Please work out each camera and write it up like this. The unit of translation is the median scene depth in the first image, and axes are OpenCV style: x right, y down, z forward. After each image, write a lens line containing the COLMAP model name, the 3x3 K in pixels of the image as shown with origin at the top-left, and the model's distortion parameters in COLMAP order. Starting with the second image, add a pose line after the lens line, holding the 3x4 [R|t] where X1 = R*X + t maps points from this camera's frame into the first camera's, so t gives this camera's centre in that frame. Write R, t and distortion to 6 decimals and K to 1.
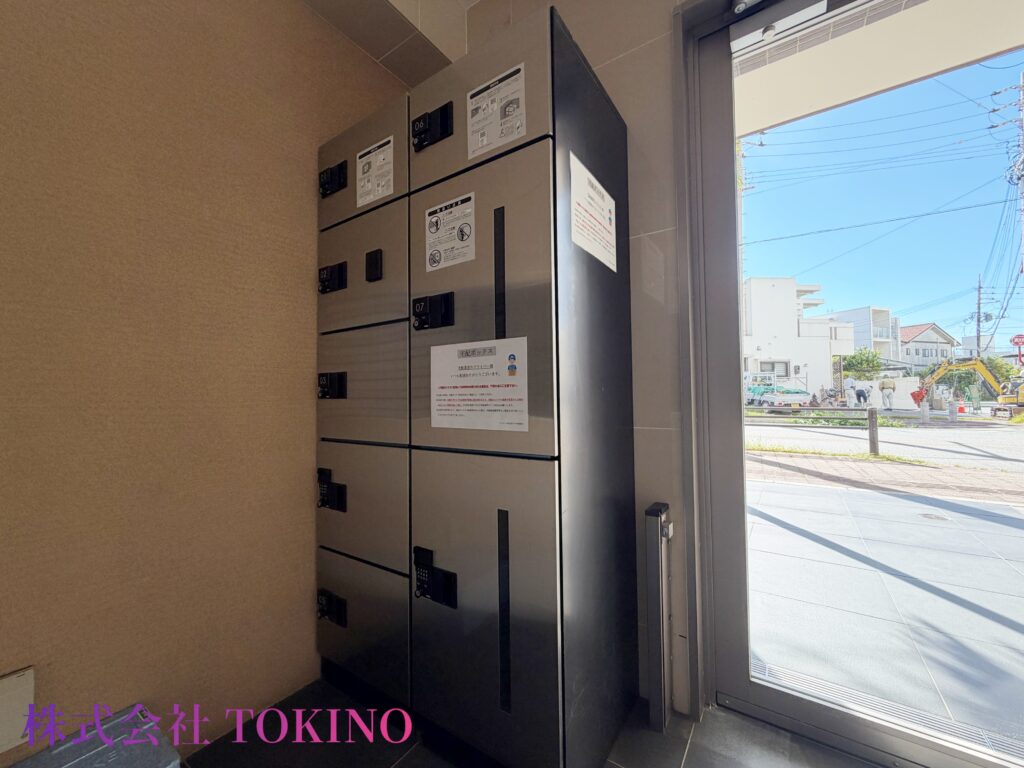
lens RADIAL K [[409.5, 0, 512.8], [0, 409.5, 384.0], [0, 0, 1]] dist [0.001685, -0.000390]
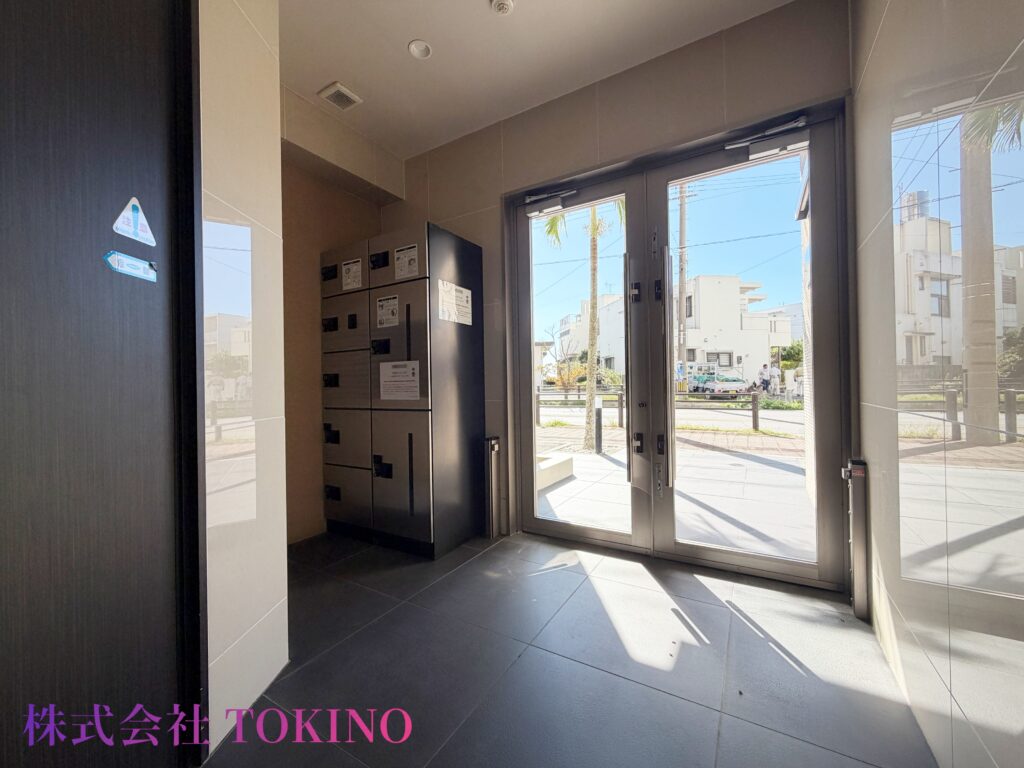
lens RADIAL K [[409.5, 0, 512.6], [0, 409.5, 383.3], [0, 0, 1]] dist [0.001685, -0.000390]
pose [[0.998222, -0.005486, 0.059354, 0.311637], [0.003982, 0.999669, 0.025435, -0.029002], [-0.059474, -0.025154, 0.997913, -1.013683]]
